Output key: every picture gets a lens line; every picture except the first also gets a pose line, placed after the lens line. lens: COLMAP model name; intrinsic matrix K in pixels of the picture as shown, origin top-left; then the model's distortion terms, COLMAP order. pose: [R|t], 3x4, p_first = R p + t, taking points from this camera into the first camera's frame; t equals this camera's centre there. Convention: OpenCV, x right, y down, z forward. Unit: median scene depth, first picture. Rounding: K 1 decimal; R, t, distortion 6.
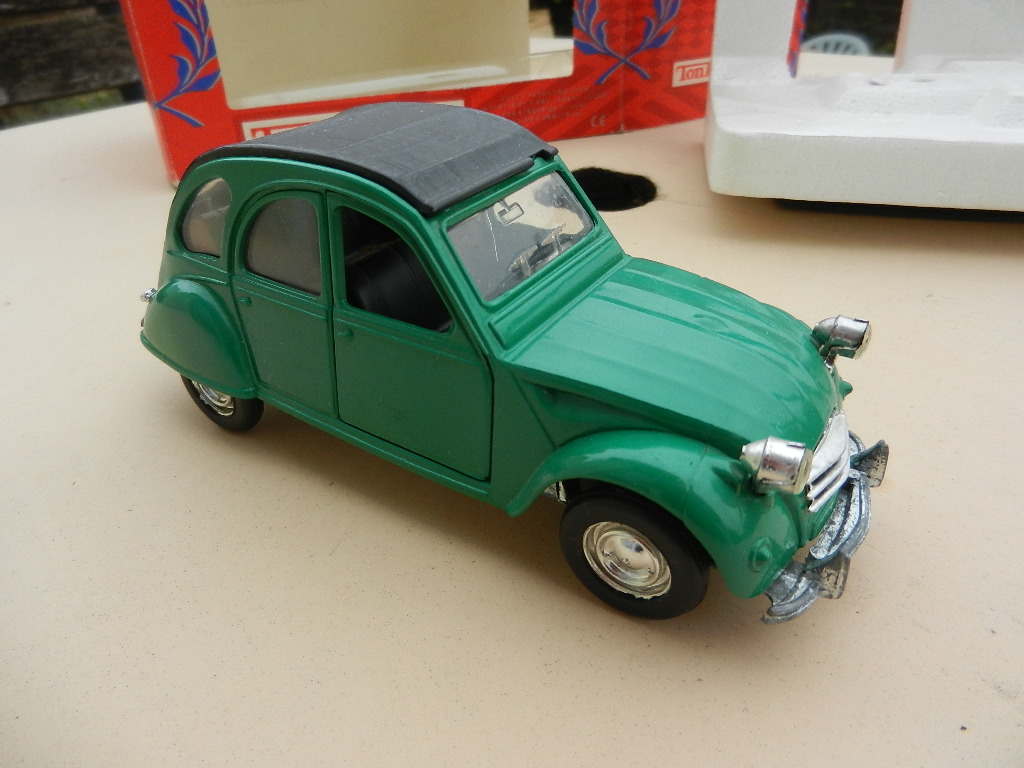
lens RADIAL K [[733.3, 0, 507.9], [0, 733.3, 375.6], [0, 0, 1]] dist [-0.016995, 0.004080]
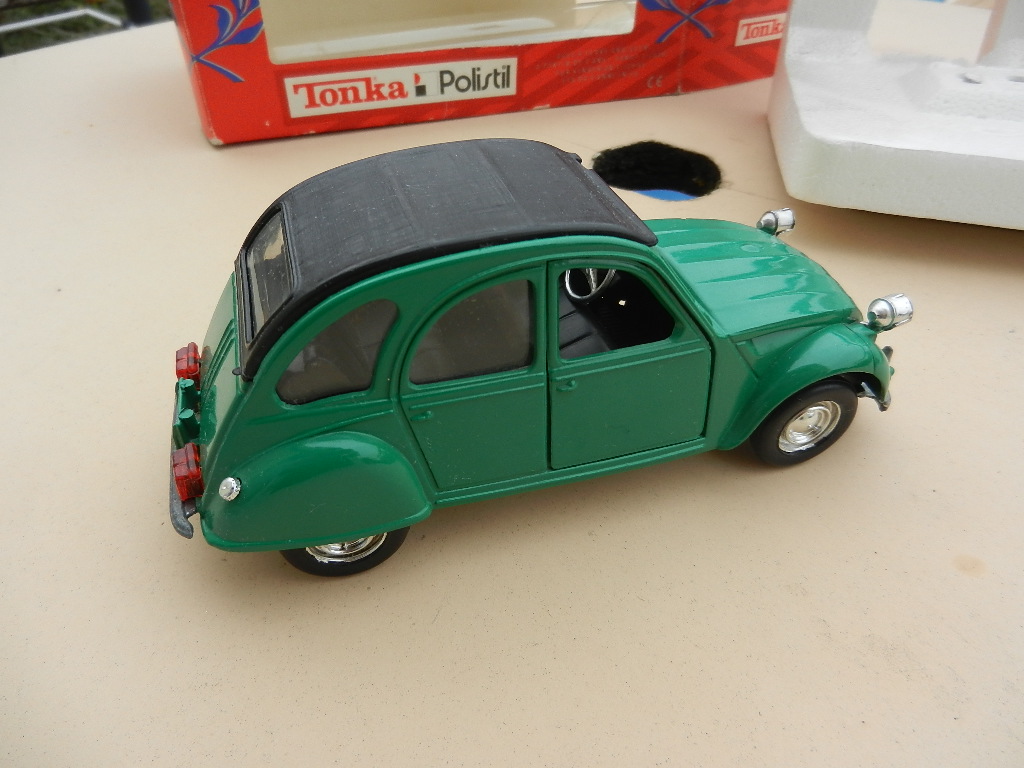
lens RADIAL K [[733.3, 0, 504.1], [0, 733.3, 379.5], [0, 0, 1]] dist [-0.016995, 0.004080]
pose [[0.999124, 0.041515, 0.005230, -0.063018], [-0.041842, 0.990275, 0.132683, -0.089210], [0.000329, -0.132785, 0.991145, 0.015763]]
